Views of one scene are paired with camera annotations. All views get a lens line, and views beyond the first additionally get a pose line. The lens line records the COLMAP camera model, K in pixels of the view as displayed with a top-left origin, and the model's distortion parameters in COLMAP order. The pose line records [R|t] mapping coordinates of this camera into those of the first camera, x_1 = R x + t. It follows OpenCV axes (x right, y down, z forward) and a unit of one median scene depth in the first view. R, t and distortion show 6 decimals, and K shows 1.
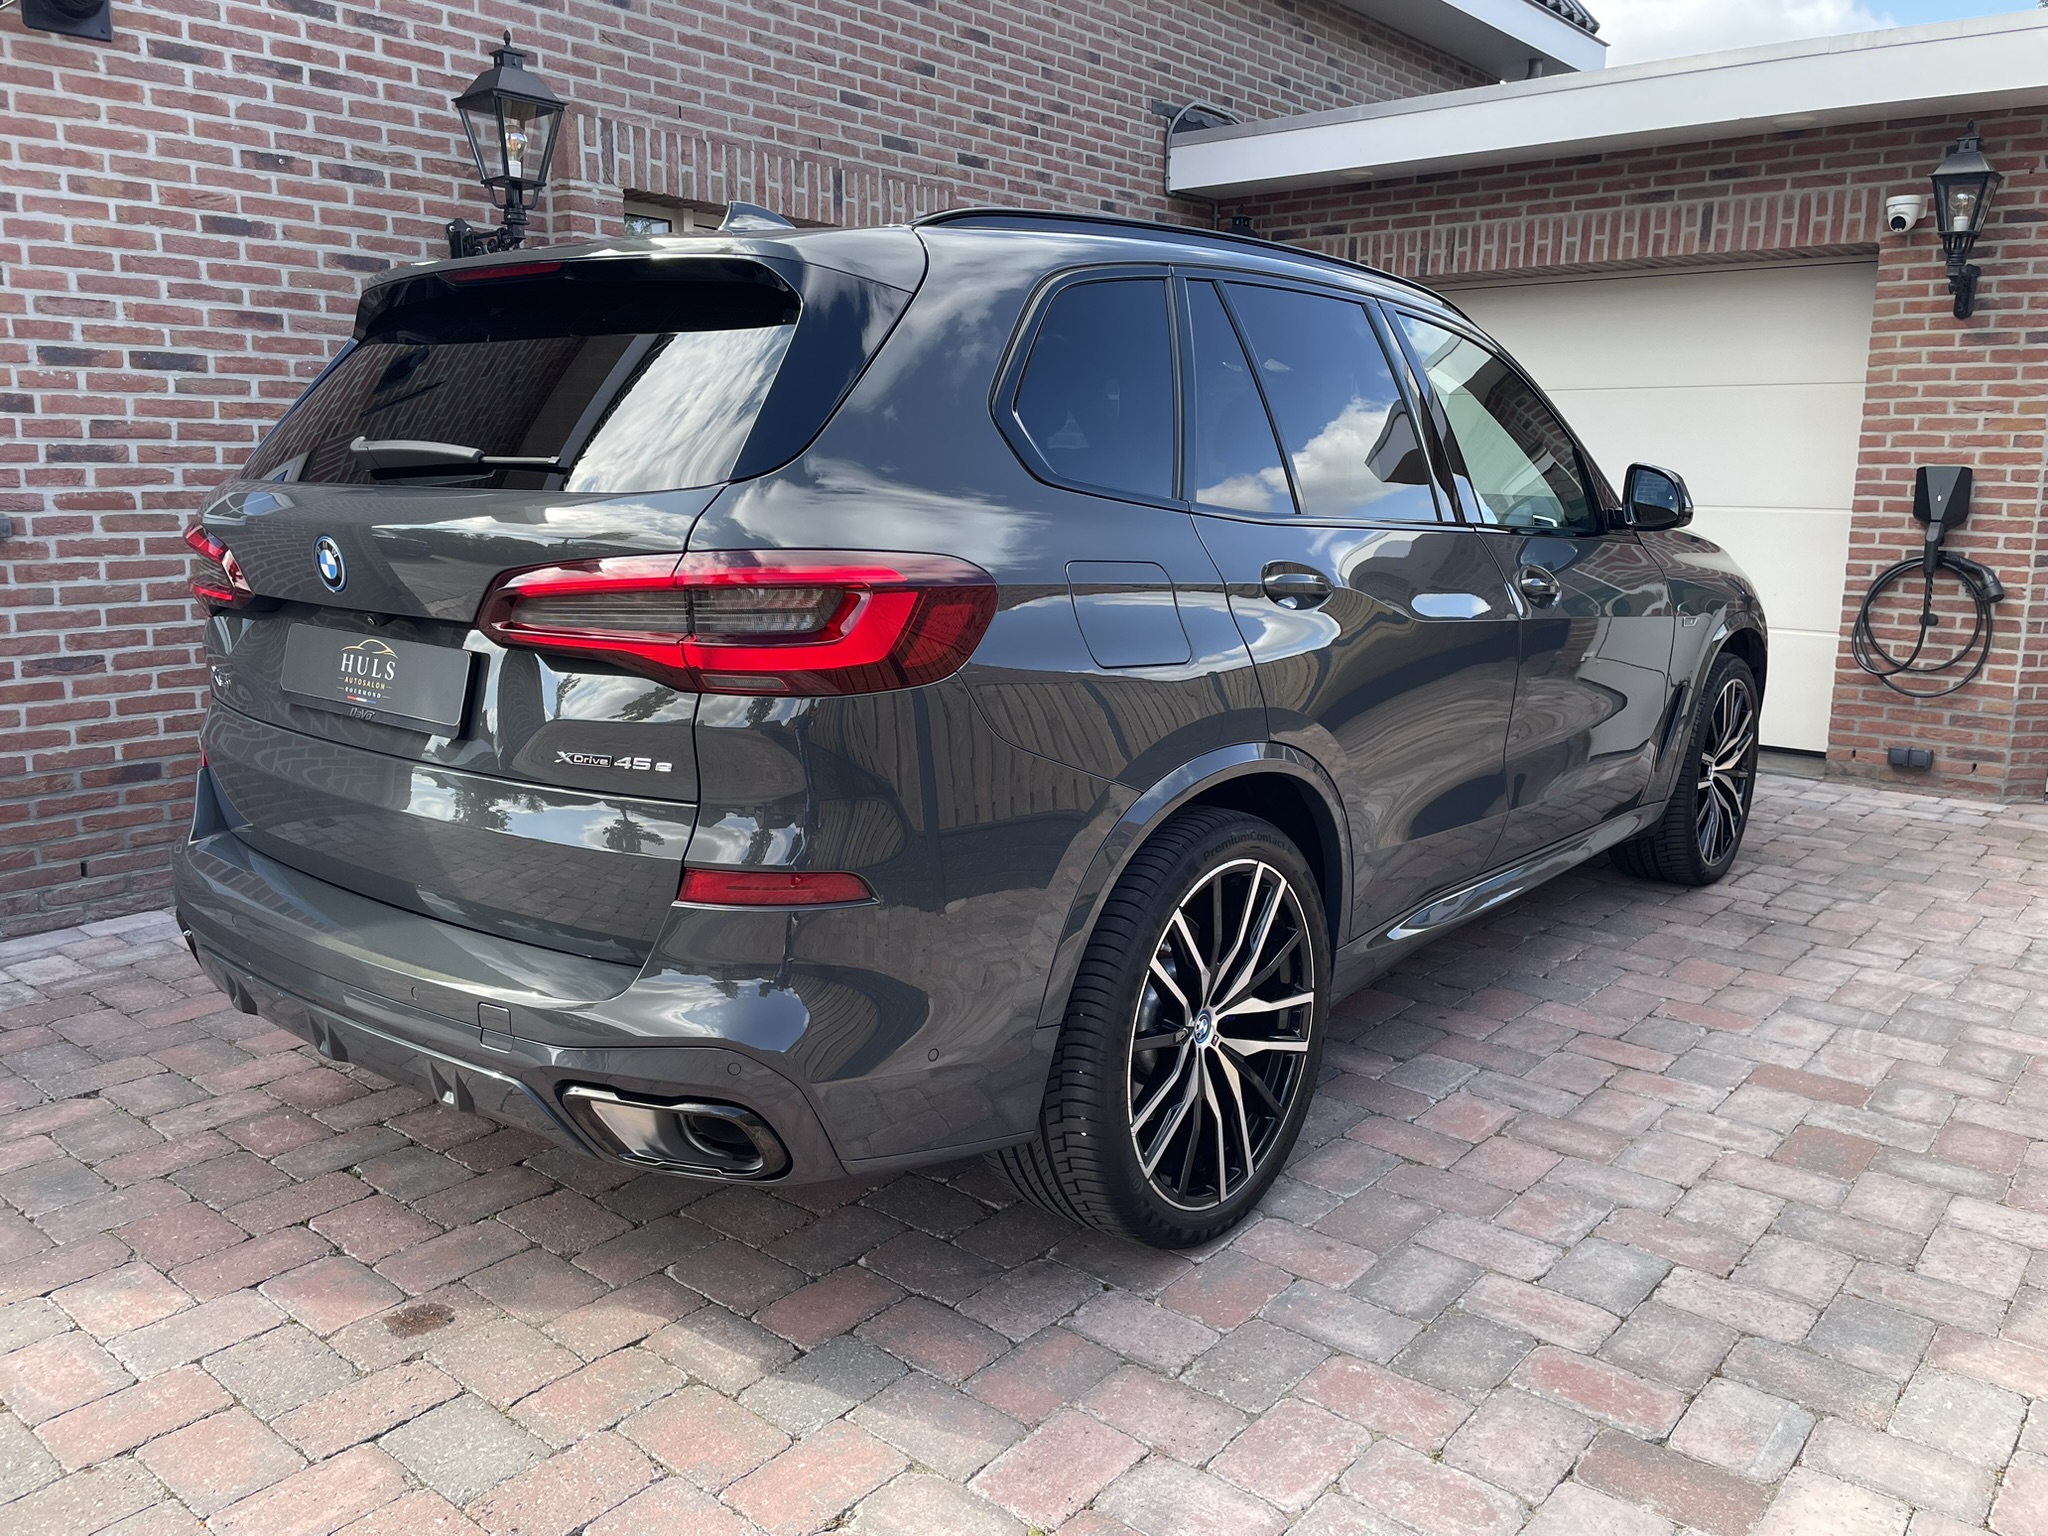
lens RADIAL K [[1565.6, 0, 1028.9], [0, 1565.6, 759.1], [0, 0, 1]] dist [0.088779, -0.121164]
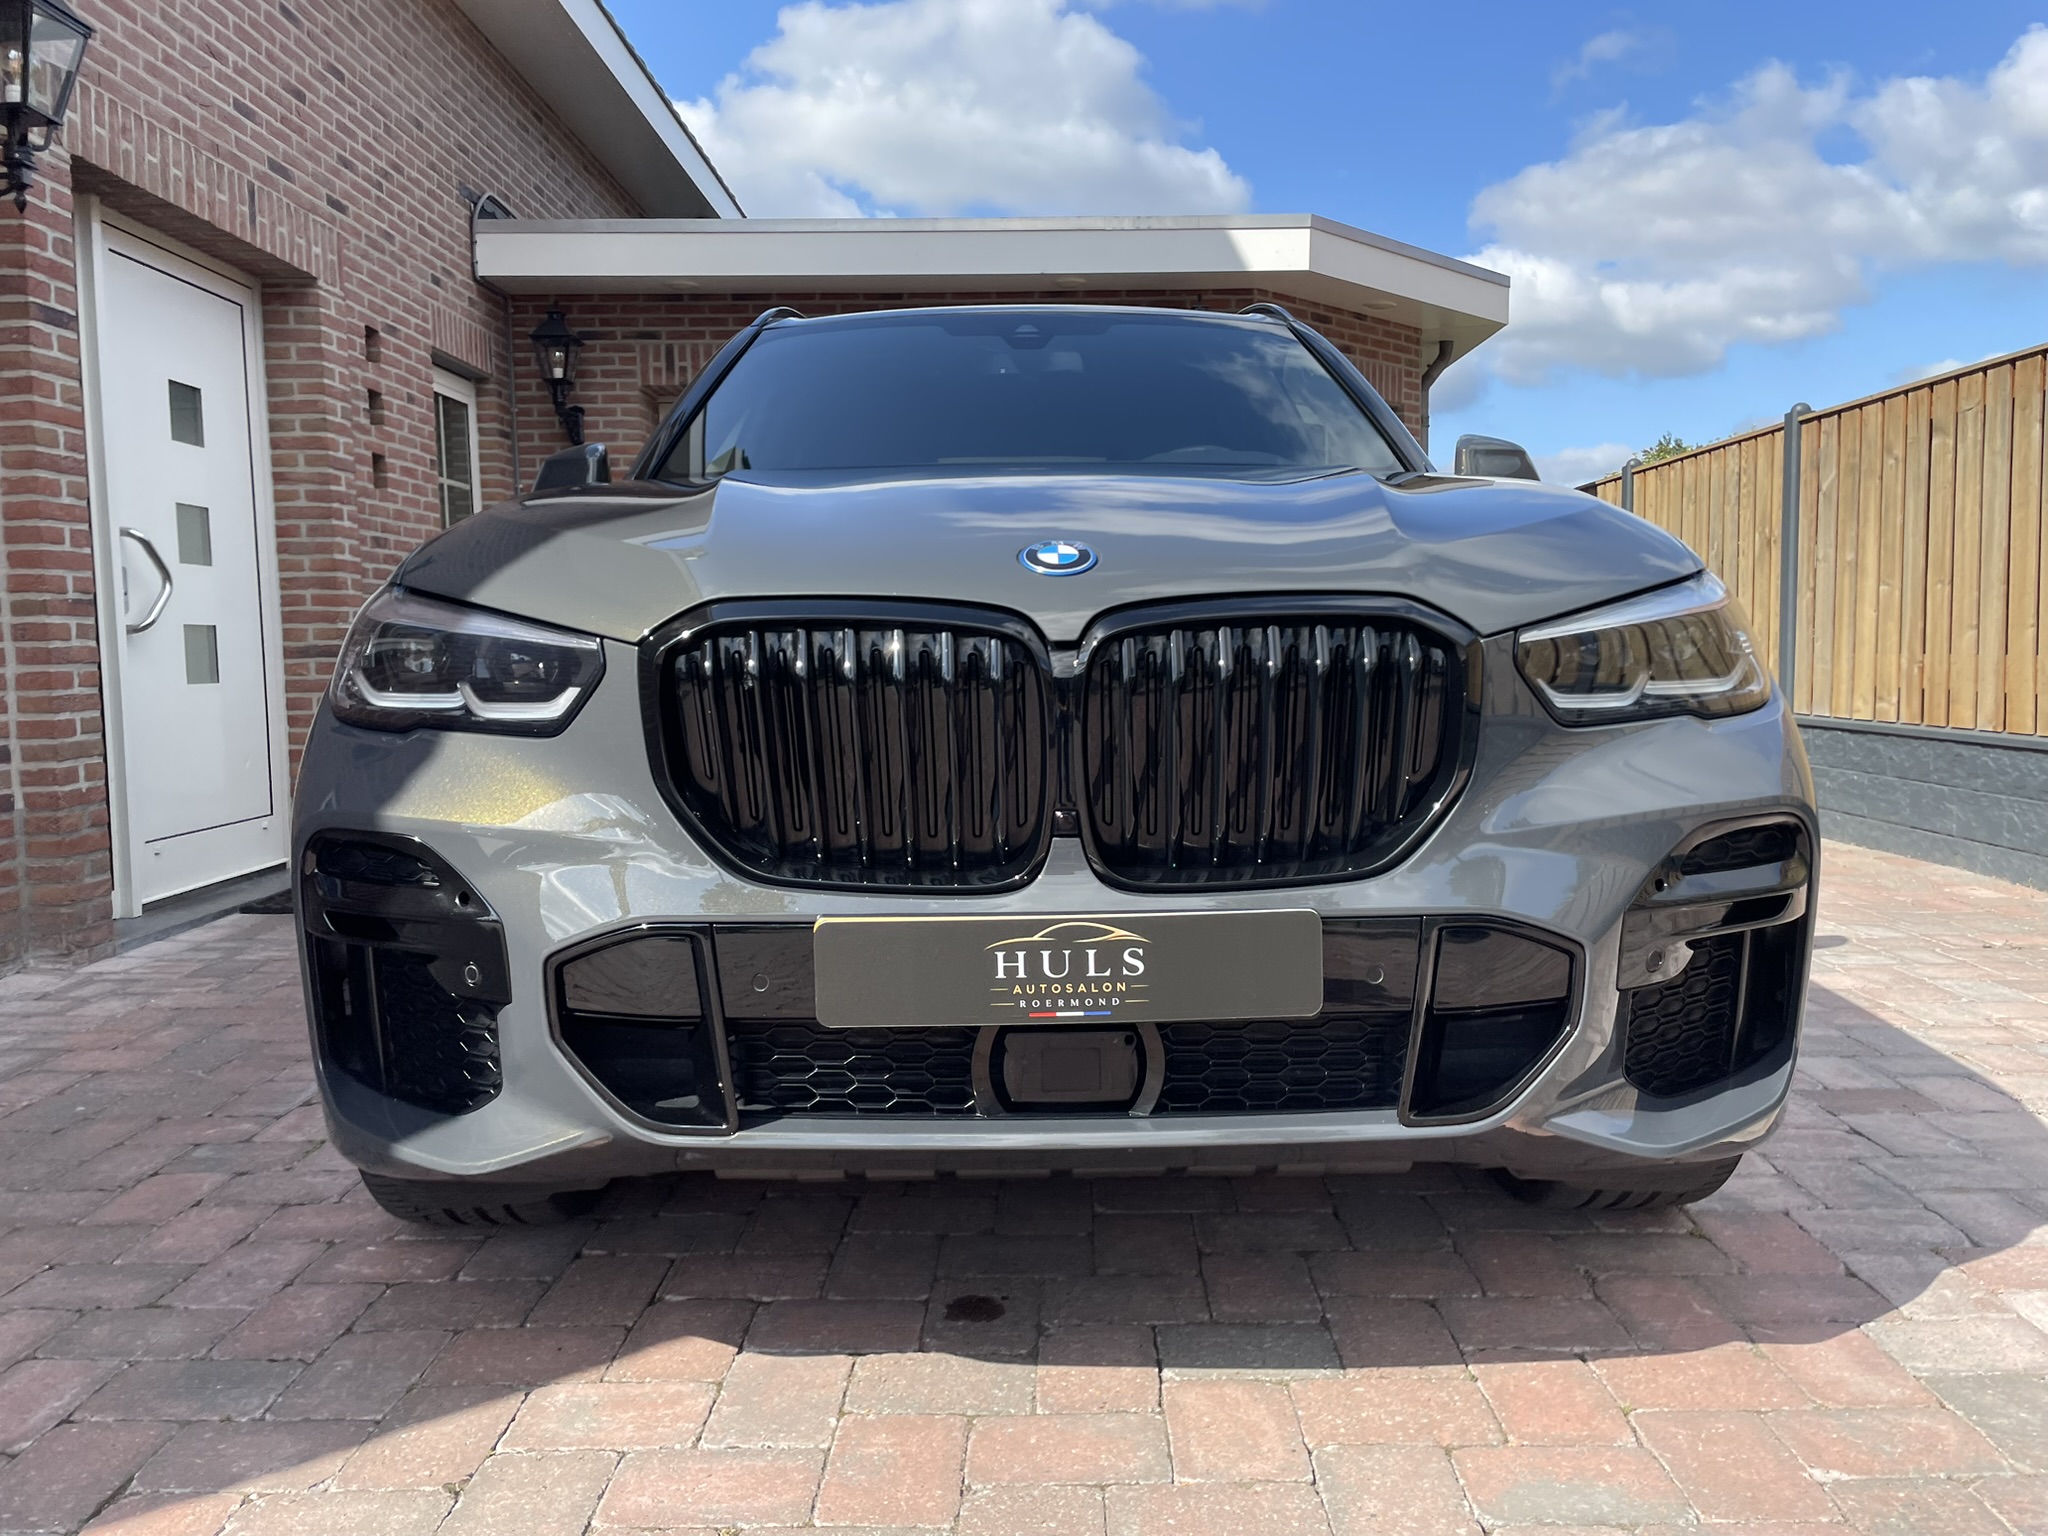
lens RADIAL K [[1565.6, 0, 1035.0], [0, 1565.6, 760.3], [0, 0, 1]] dist [0.088779, -0.121164]
pose [[0.767735, -0.065236, 0.637438, -0.492018], [0.137858, 0.988324, -0.064892, 0.067614], [-0.625762, 0.137695, 0.767764, 0.160483]]
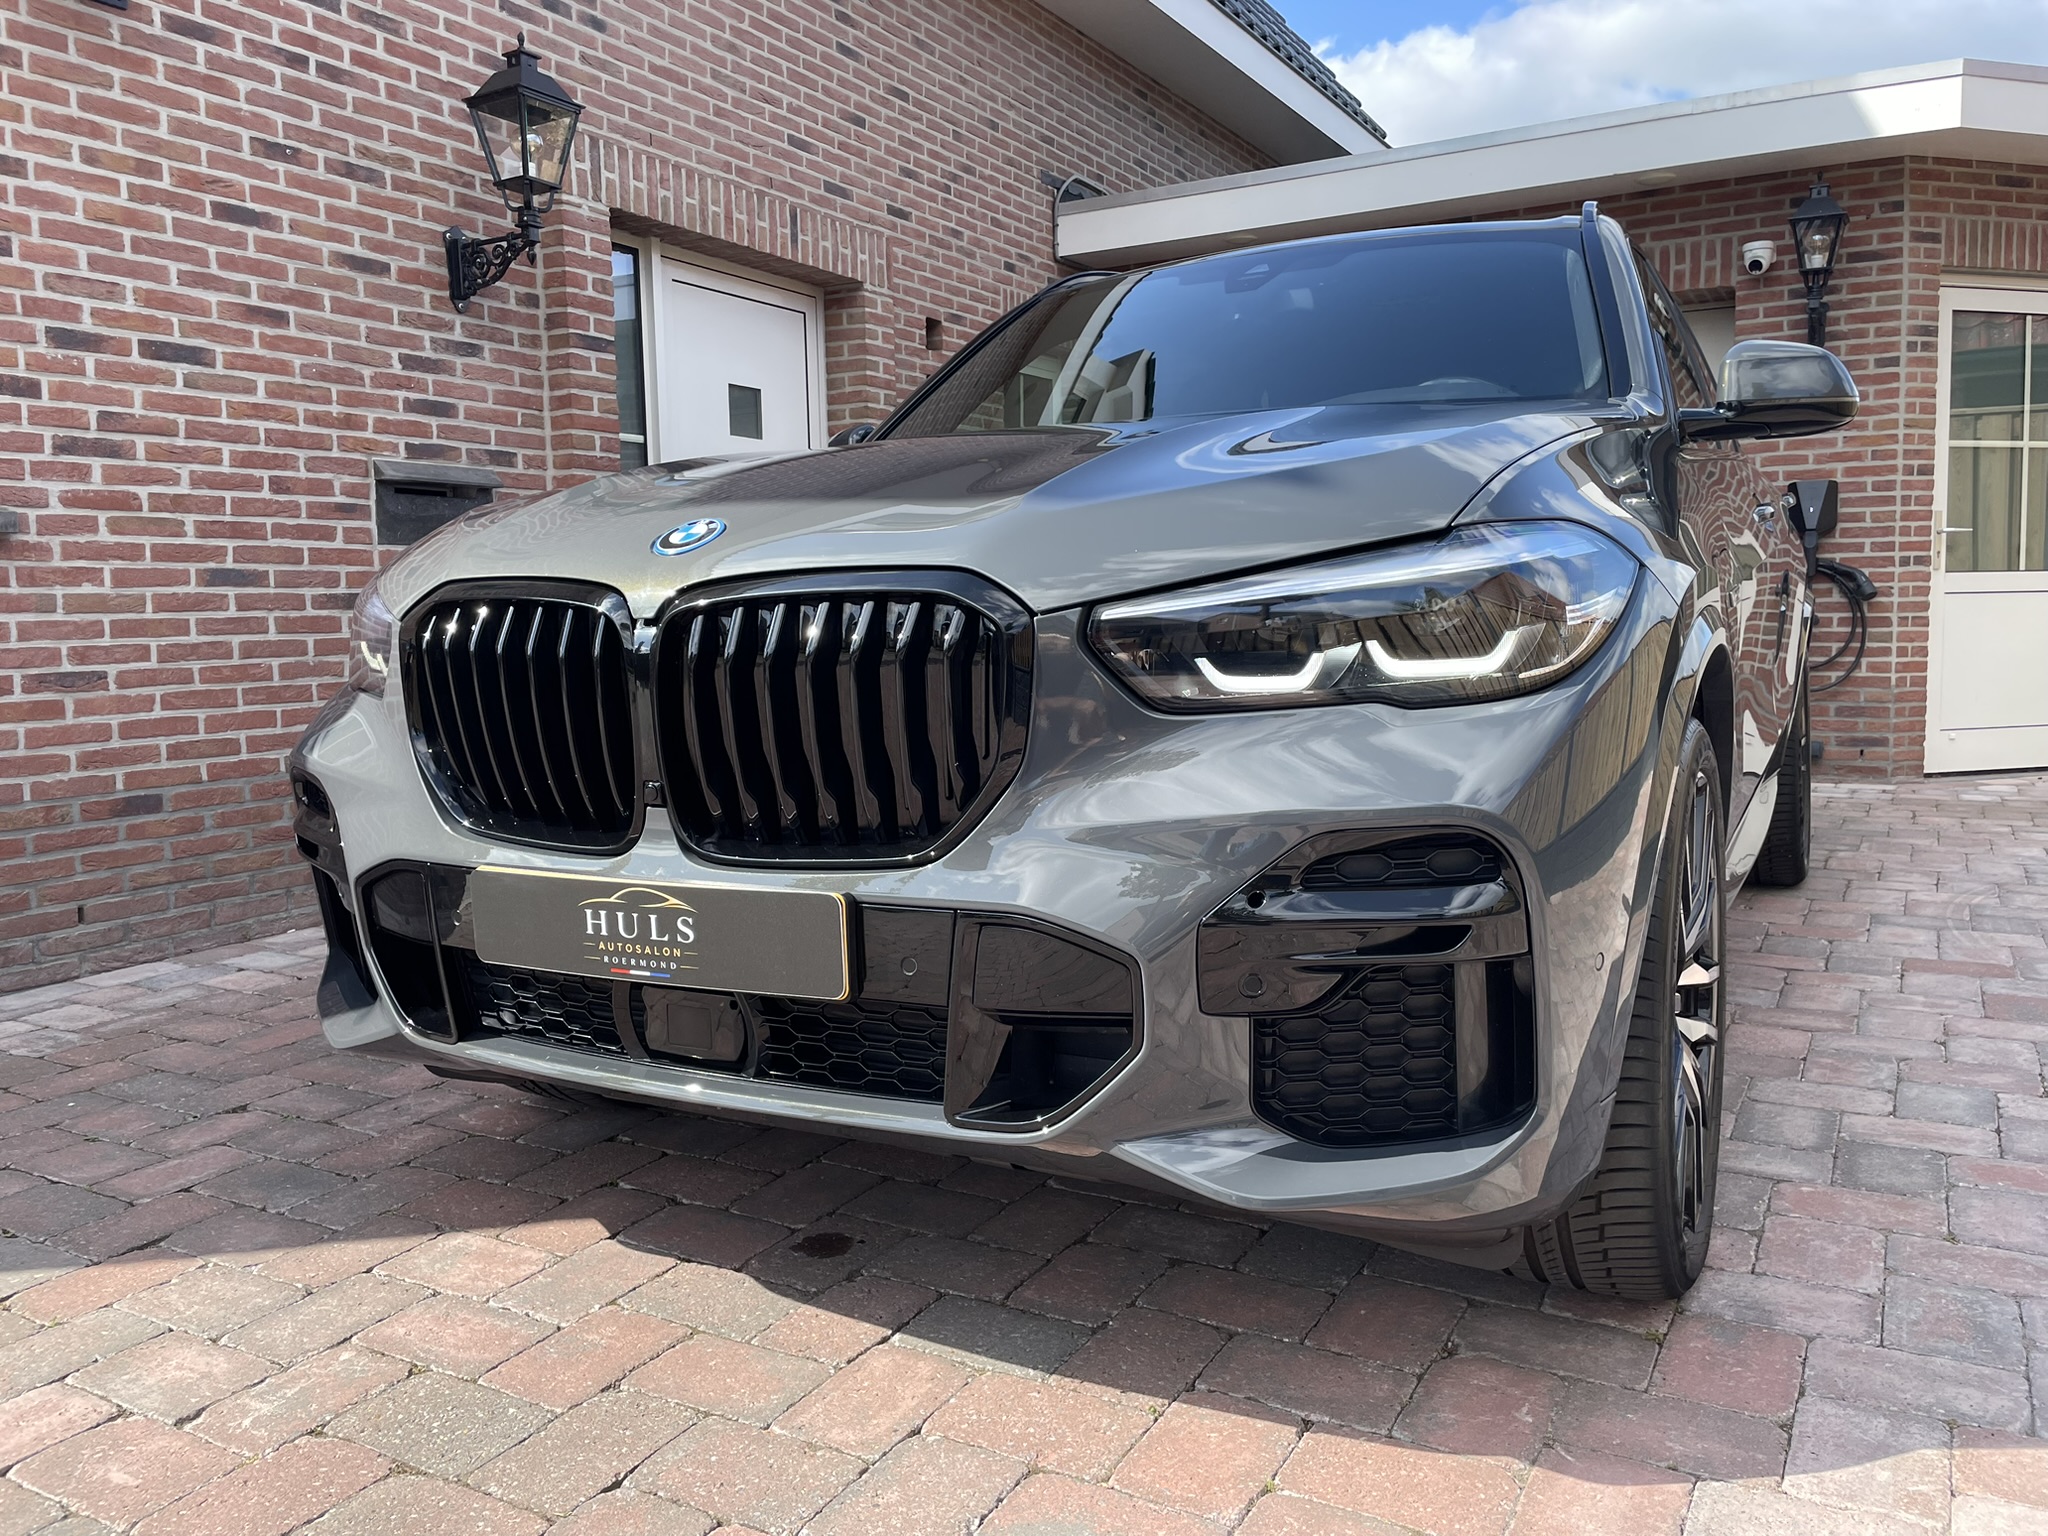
lens RADIAL K [[1565.6, 0, 1009.7], [0, 1565.6, 747.6], [0, 0, 1]] dist [0.088779, -0.121164]
pose [[0.983862, -0.045644, 0.173007, -0.236363], [0.061846, 0.994070, -0.089444, 0.088080], [-0.167898, 0.098700, 0.980851, 0.040523]]
